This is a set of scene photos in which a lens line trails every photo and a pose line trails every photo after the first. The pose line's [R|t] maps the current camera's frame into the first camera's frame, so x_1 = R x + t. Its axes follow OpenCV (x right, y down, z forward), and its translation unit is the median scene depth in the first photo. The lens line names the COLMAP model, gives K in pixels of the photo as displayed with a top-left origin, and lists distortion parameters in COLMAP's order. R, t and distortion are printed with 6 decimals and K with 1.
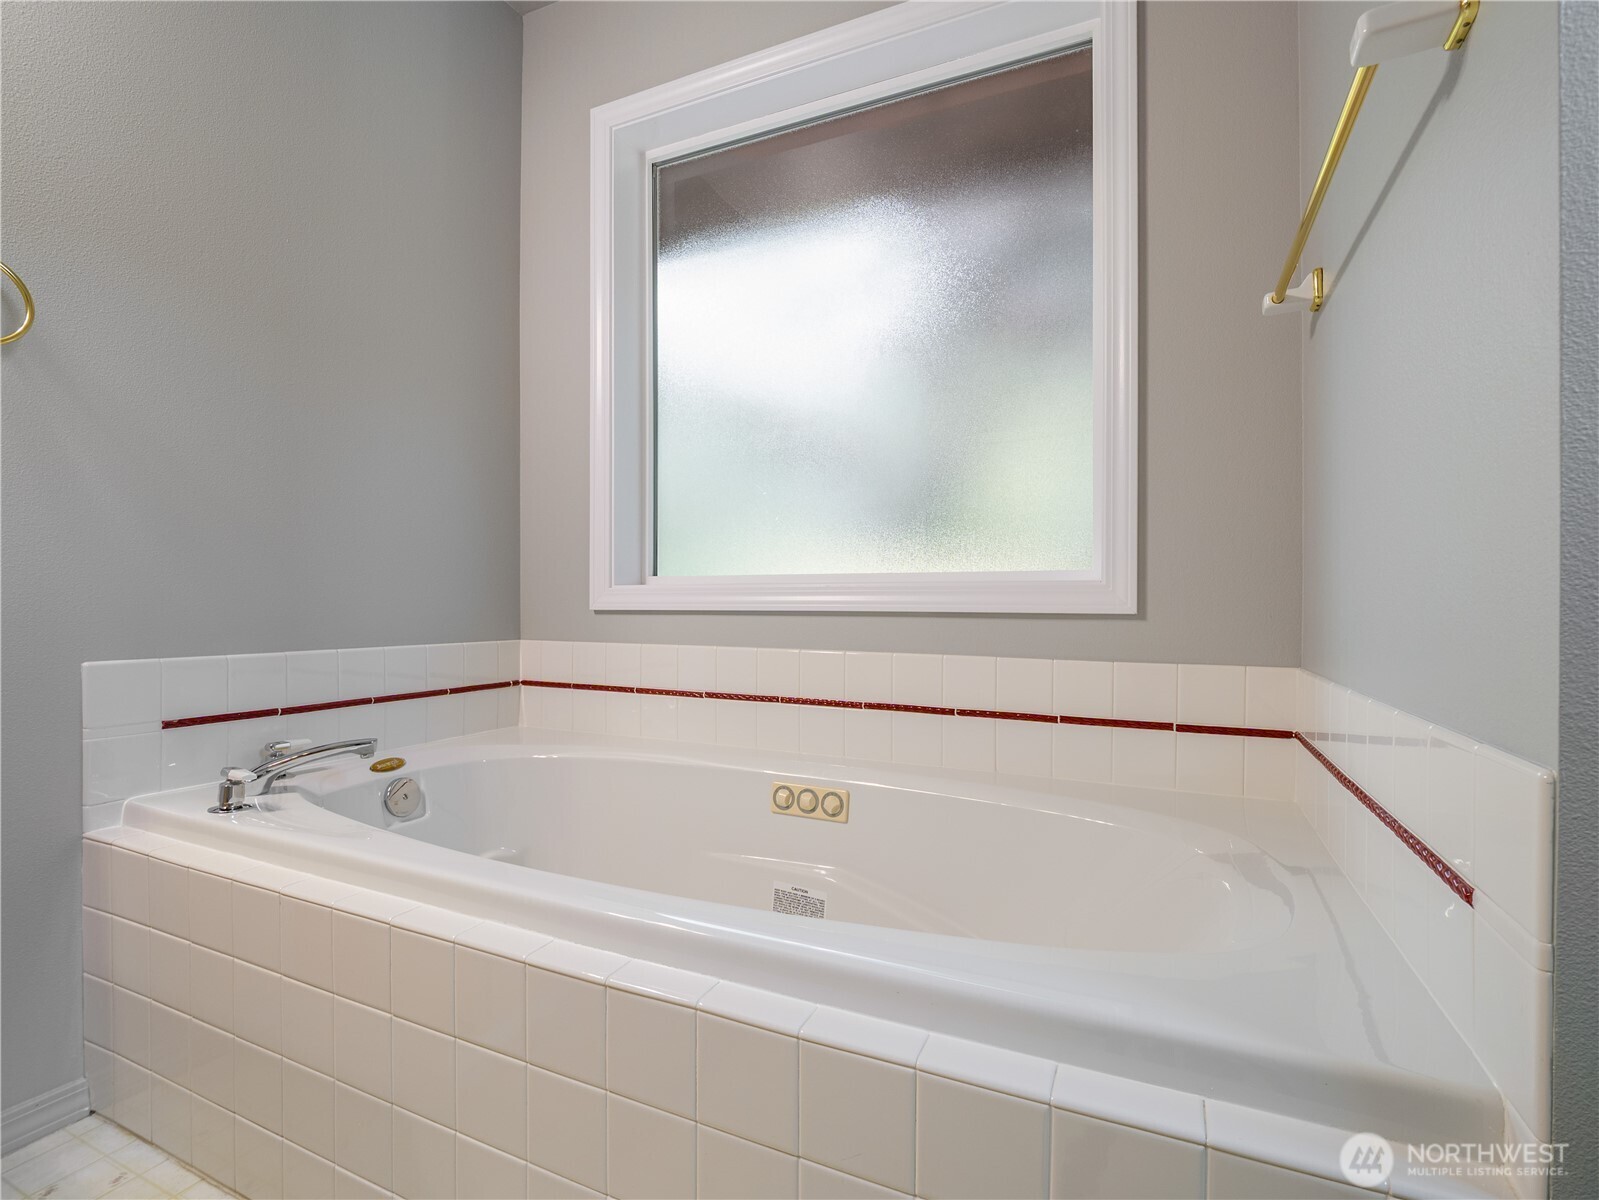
lens RADIAL K [[778.0, 0, 792.9], [0, 778.0, 597.9], [0, 0, 1]] dist [-0.014853, -0.001418]
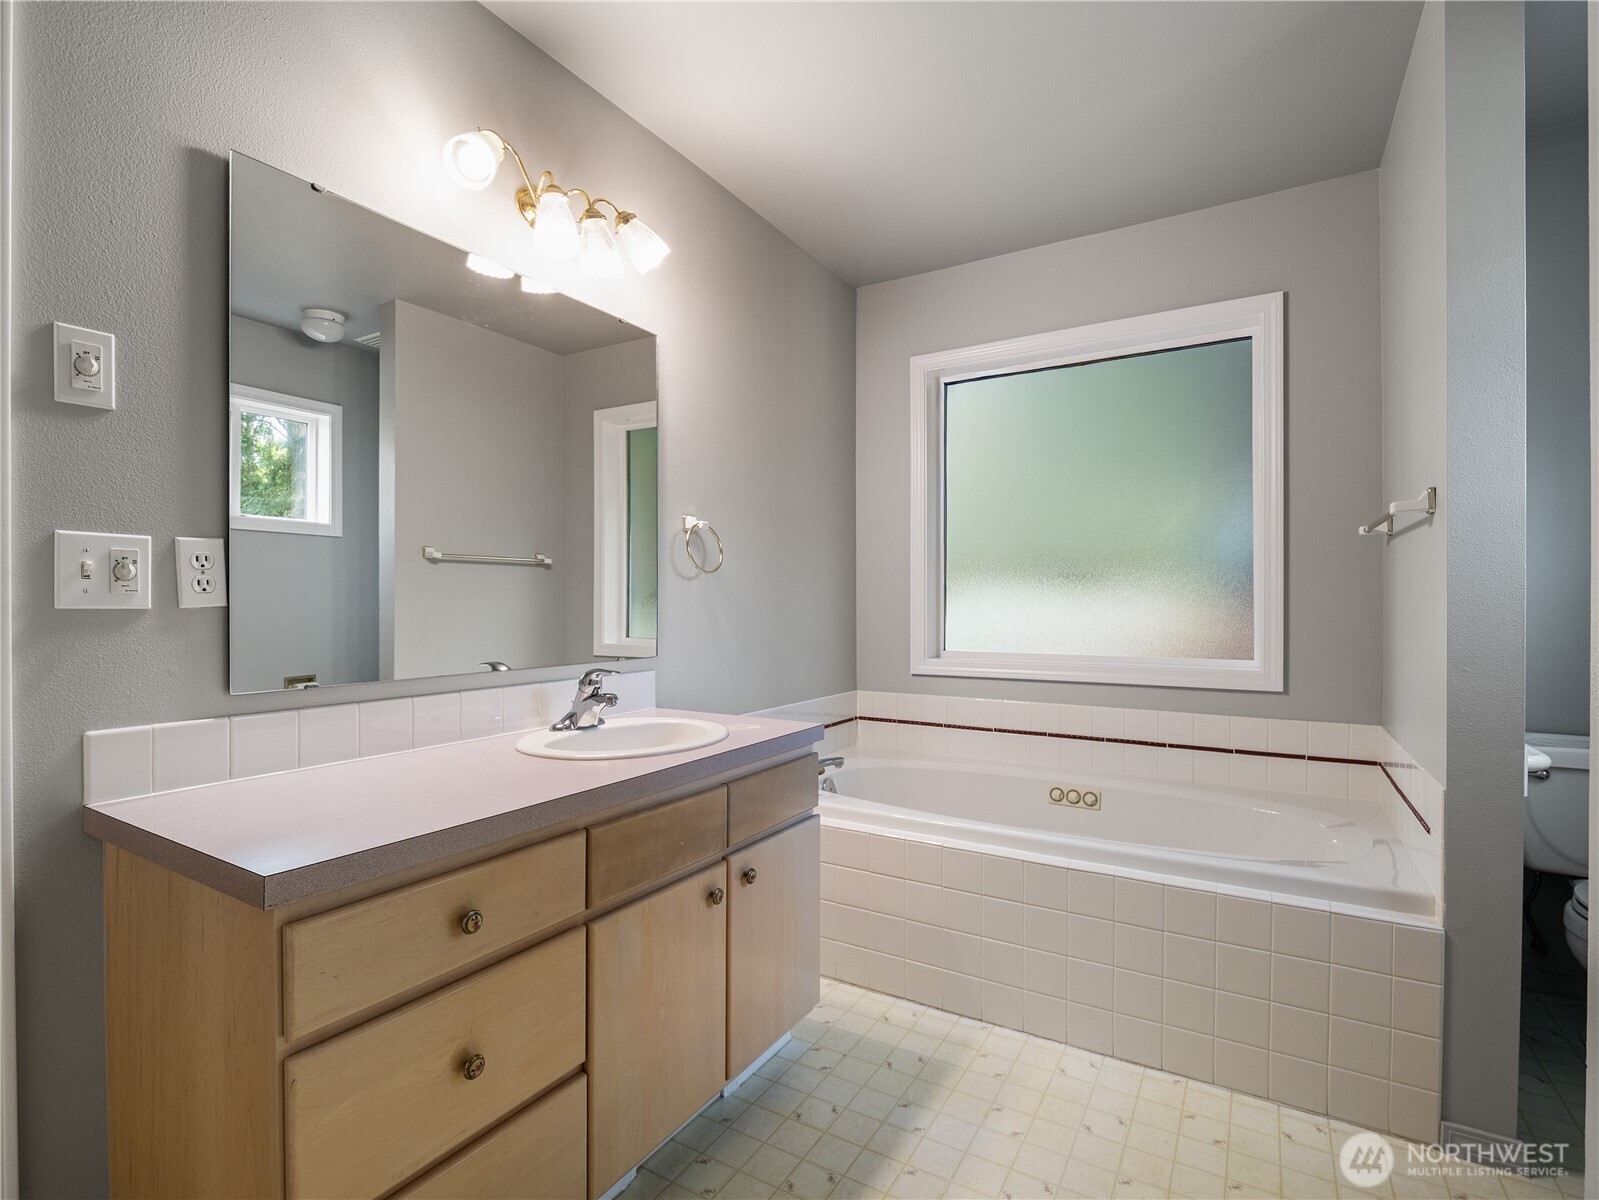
lens RADIAL K [[778.0, 0, 795.0], [0, 778.0, 602.7], [0, 0, 1]] dist [-0.014853, -0.001418]
pose [[0.994629, -0.005307, -0.103364, -0.414000], [0.005801, 0.999973, 0.004483, -0.172796], [0.103337, -0.005058, 0.994634, -0.743687]]
